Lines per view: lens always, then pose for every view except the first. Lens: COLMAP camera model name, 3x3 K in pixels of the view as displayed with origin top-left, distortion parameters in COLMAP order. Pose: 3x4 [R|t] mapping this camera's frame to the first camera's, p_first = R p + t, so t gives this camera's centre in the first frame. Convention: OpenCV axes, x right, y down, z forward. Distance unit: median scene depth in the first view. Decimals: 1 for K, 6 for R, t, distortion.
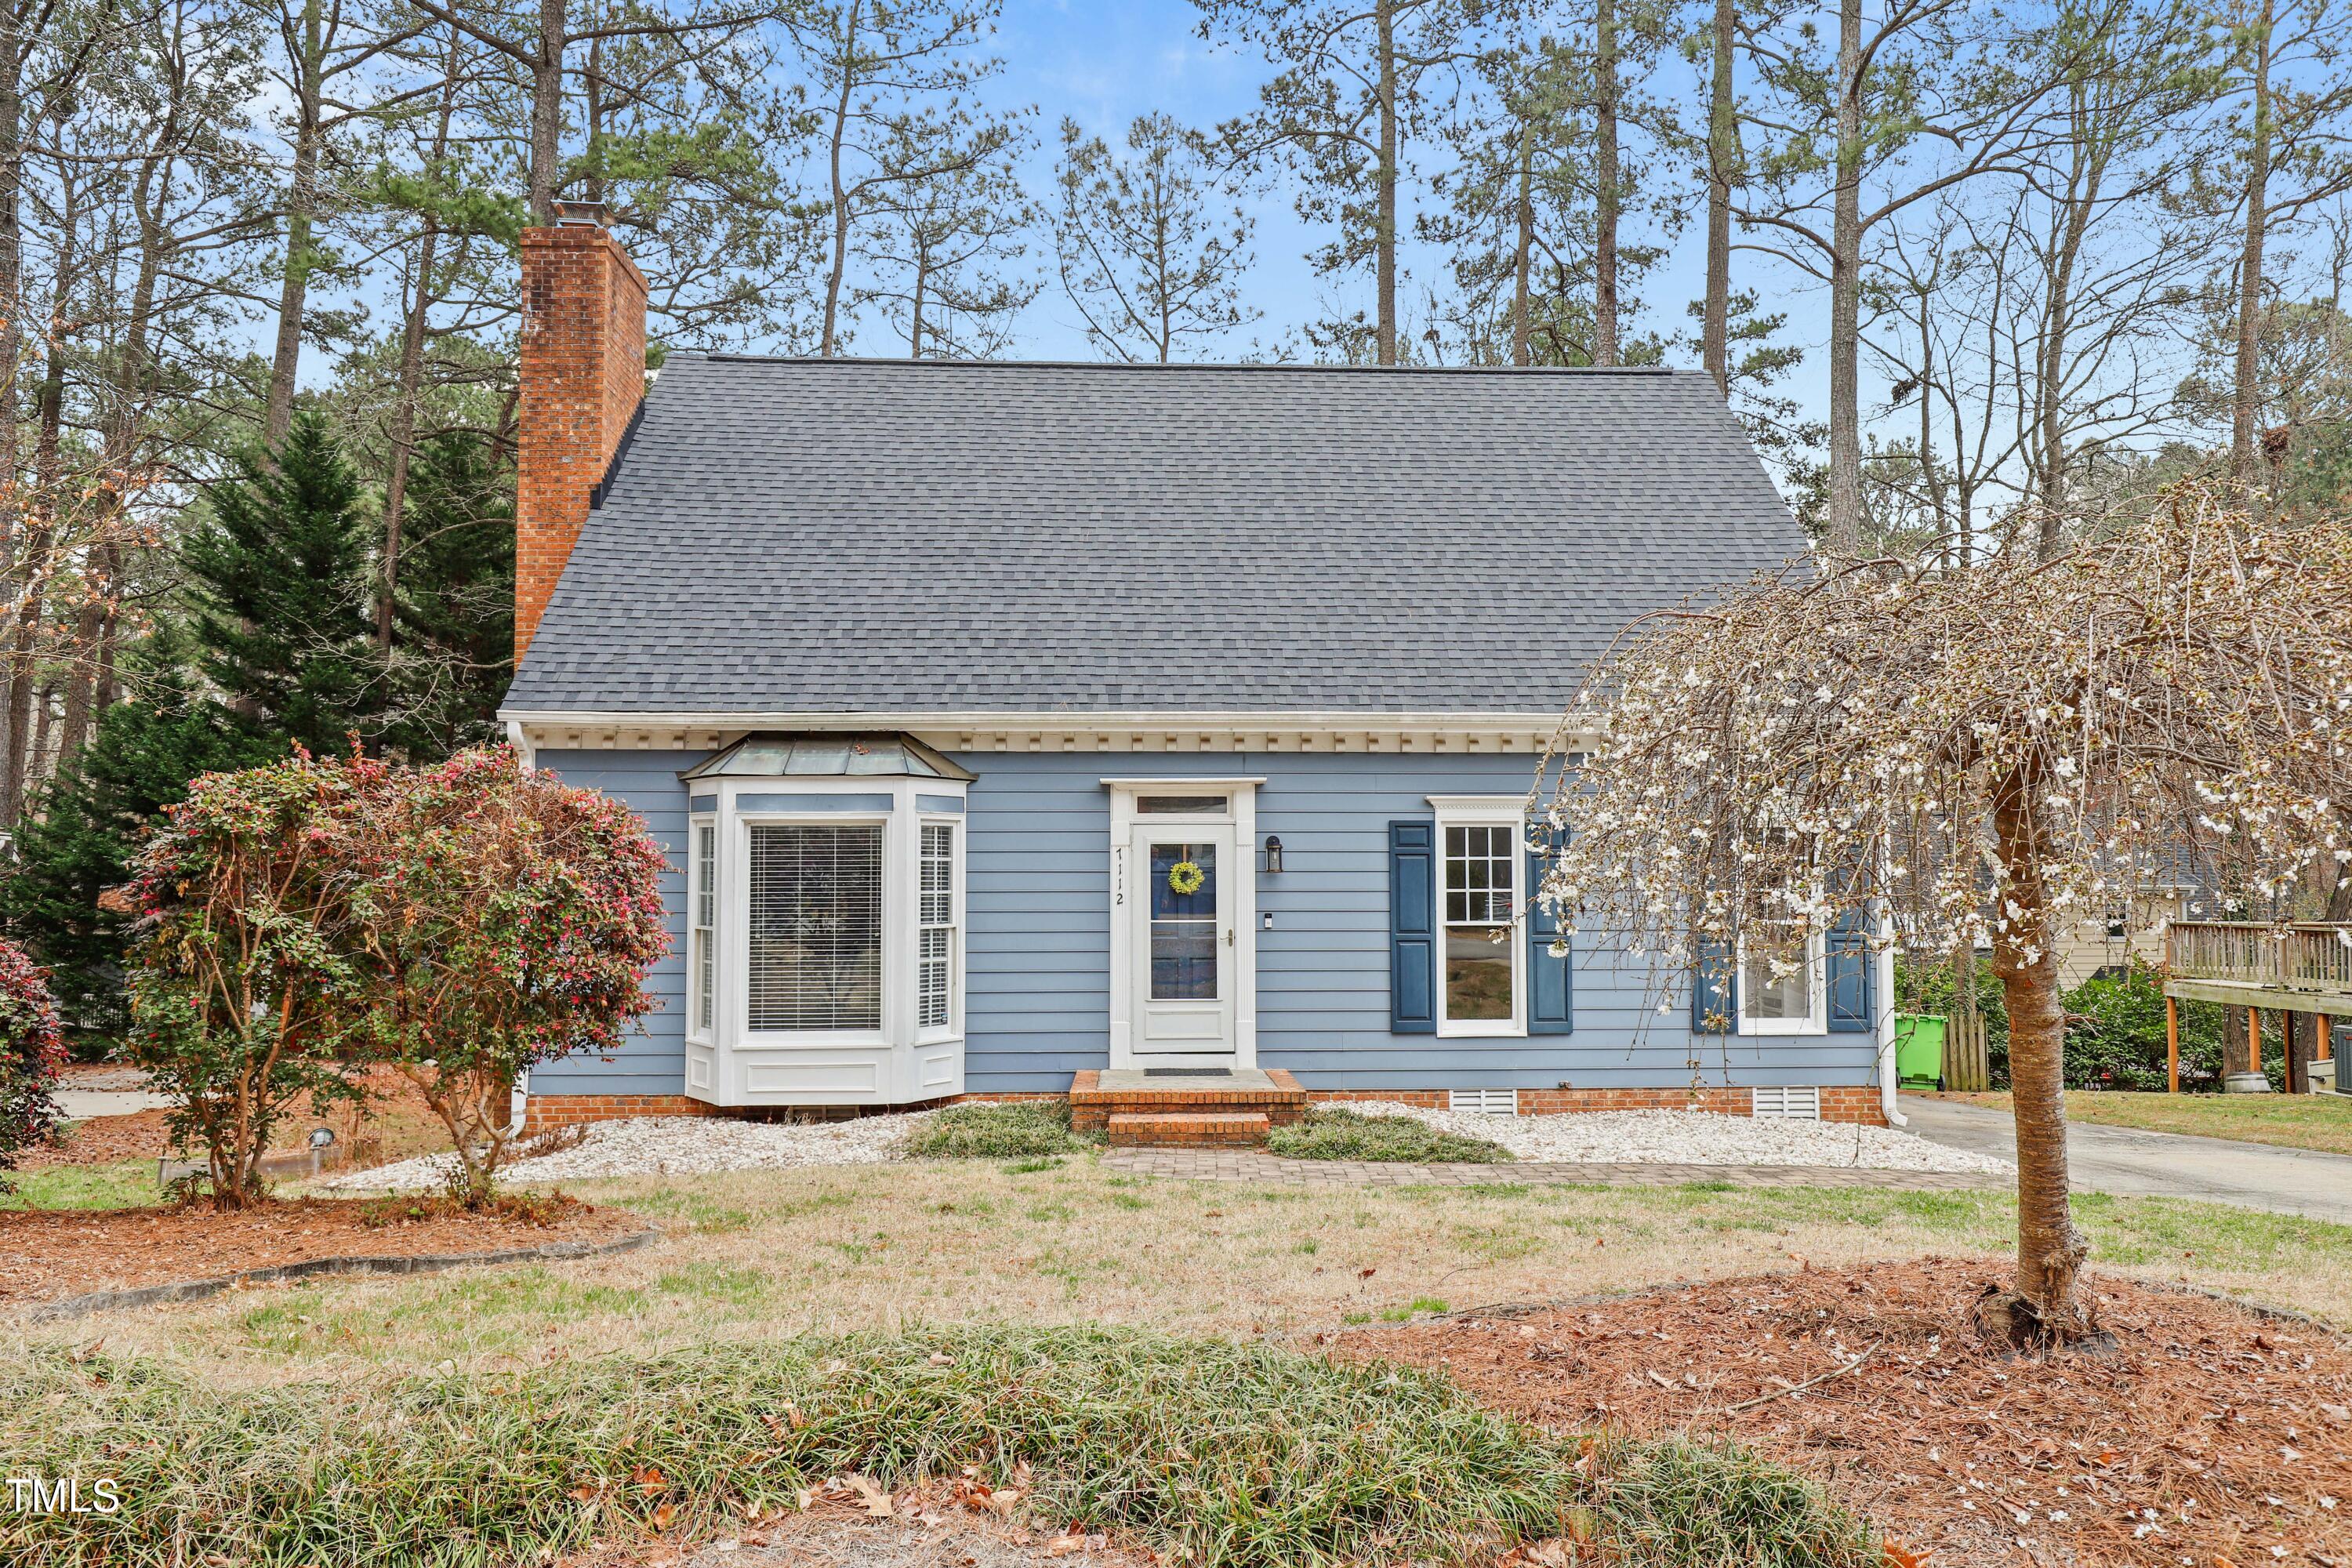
lens RADIAL K [[1612.7, 0, 1179.7], [0, 1612.7, 727.9], [0, 0, 1]] dist [-0.002817, -0.001508]
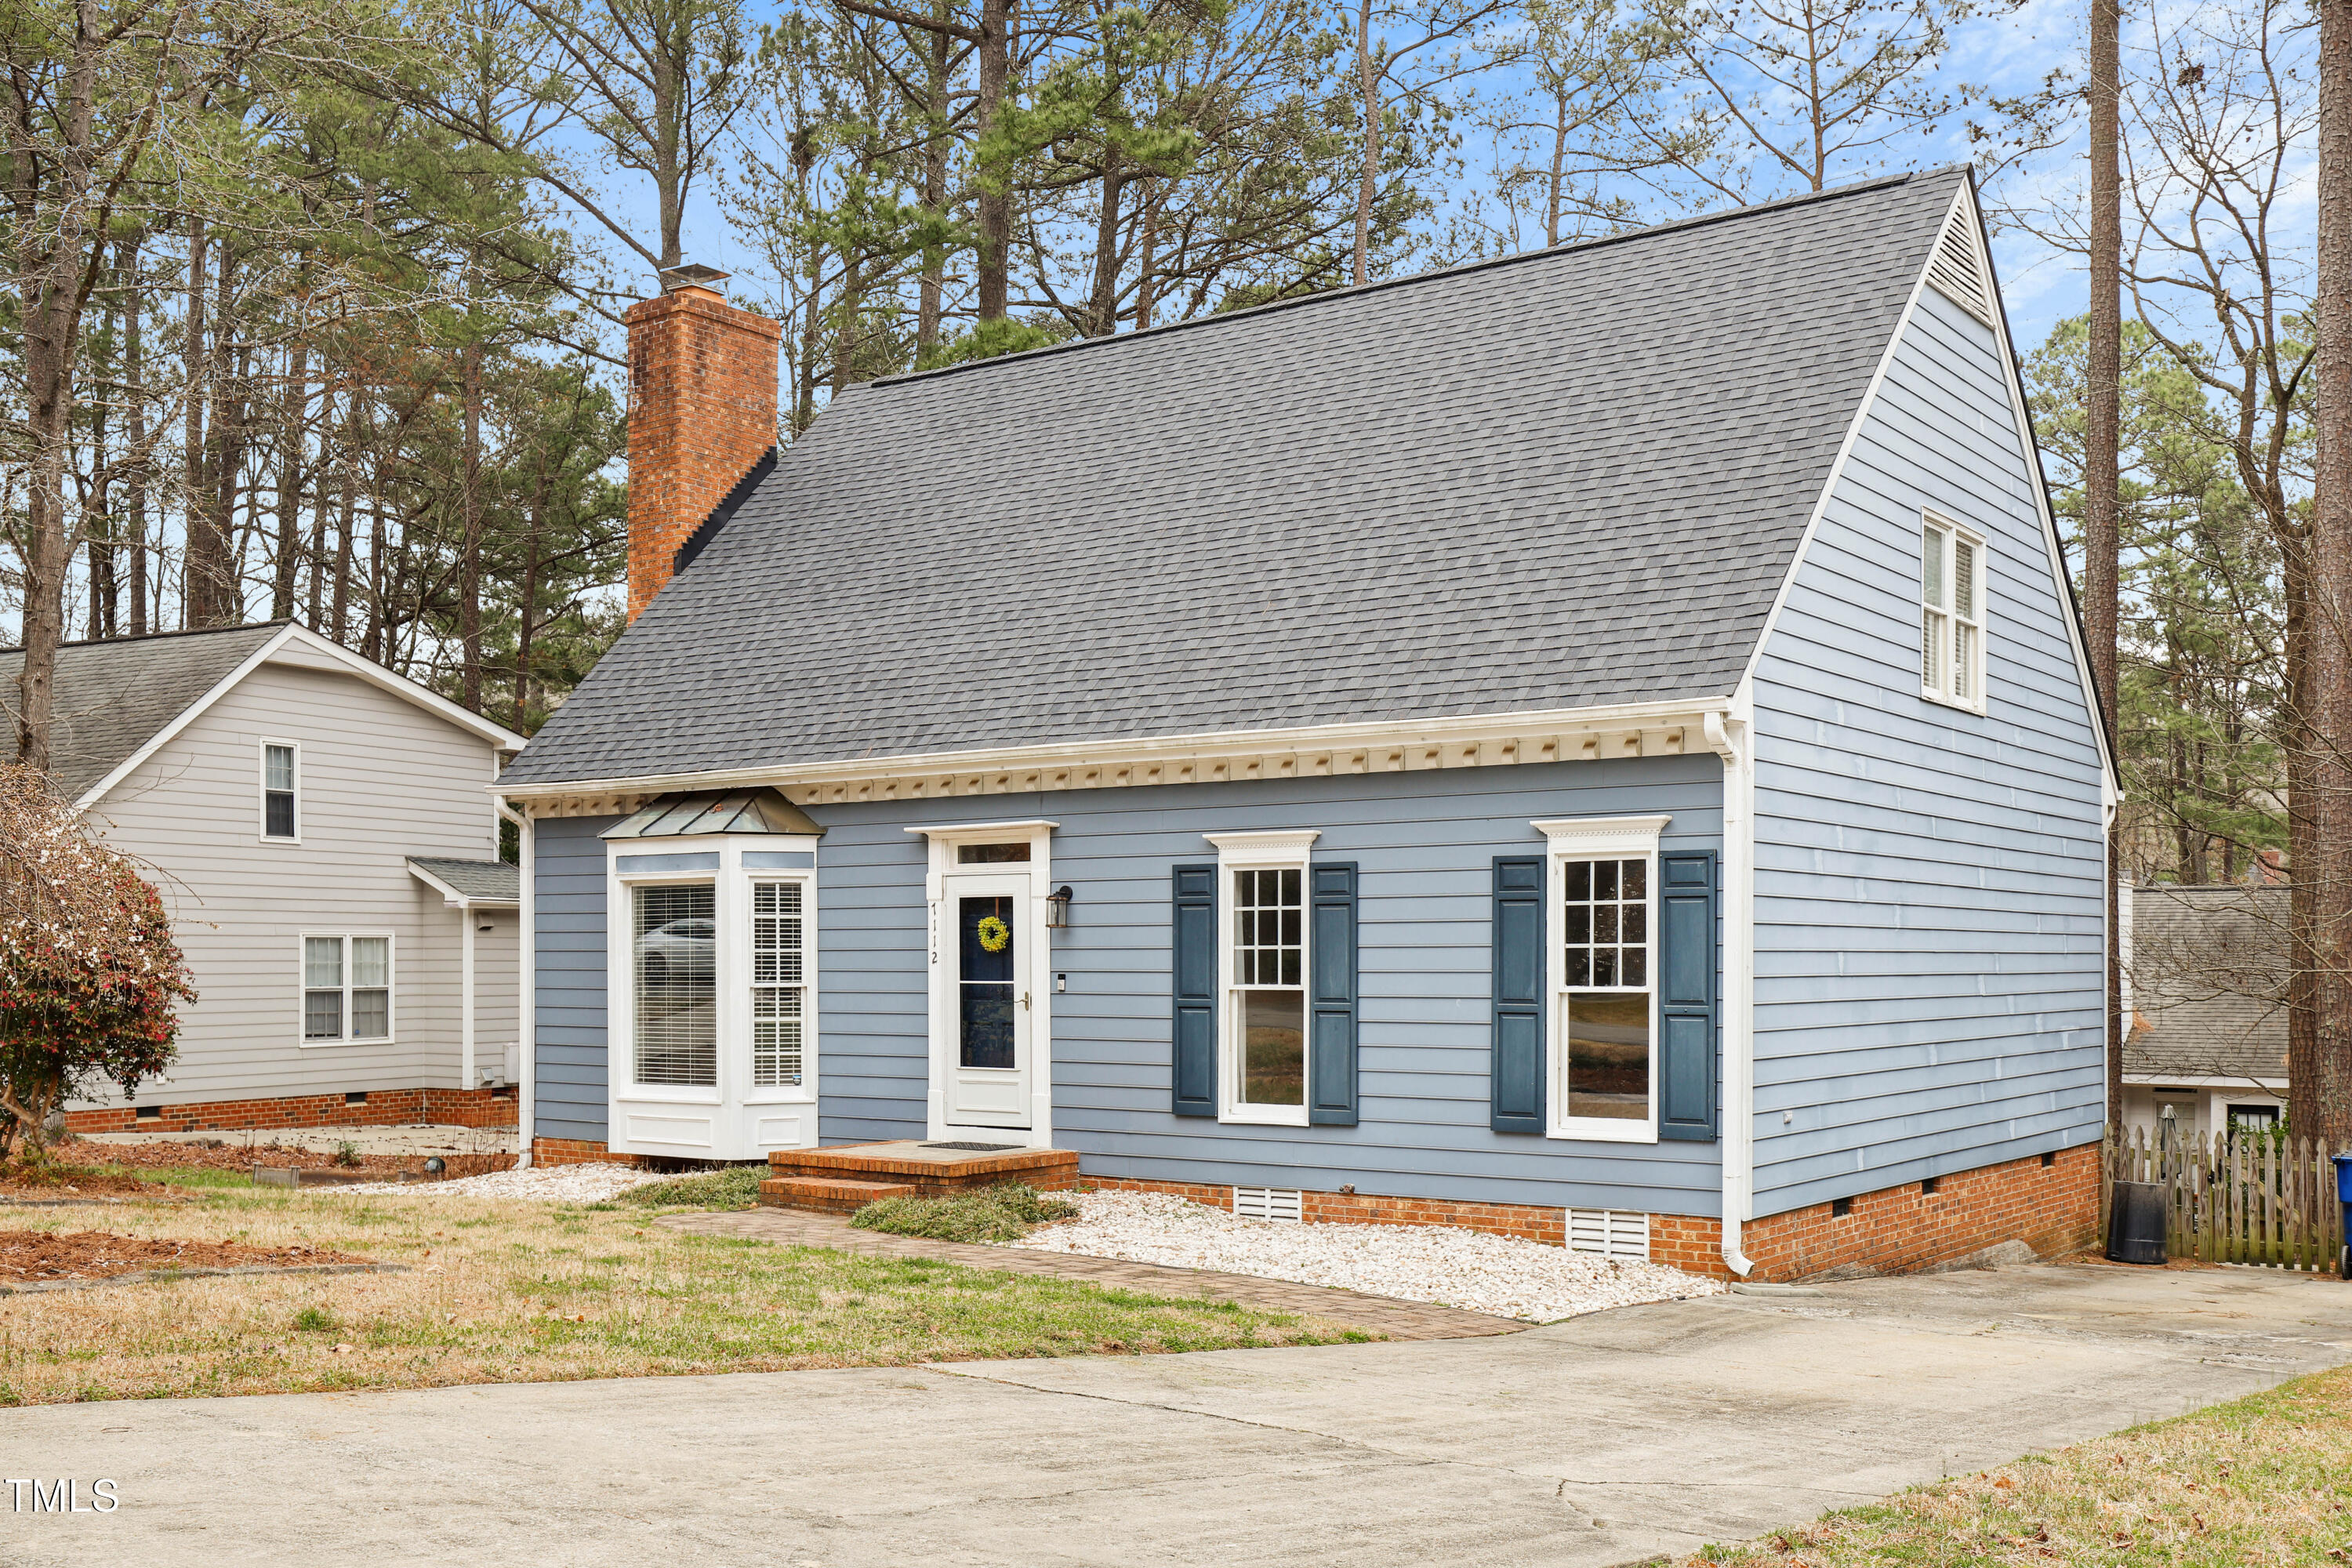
lens RADIAL K [[2320.9, 0, 1176.0], [0, 2320.9, 784.0], [0, 0, 1]] dist [-0.047572, 0.006330]
pose [[0.778628, -0.046311, -0.625775, 0.895452], [0.066332, 0.997760, 0.008695, 0.004858], [0.623971, -0.048279, 0.779955, 0.057171]]
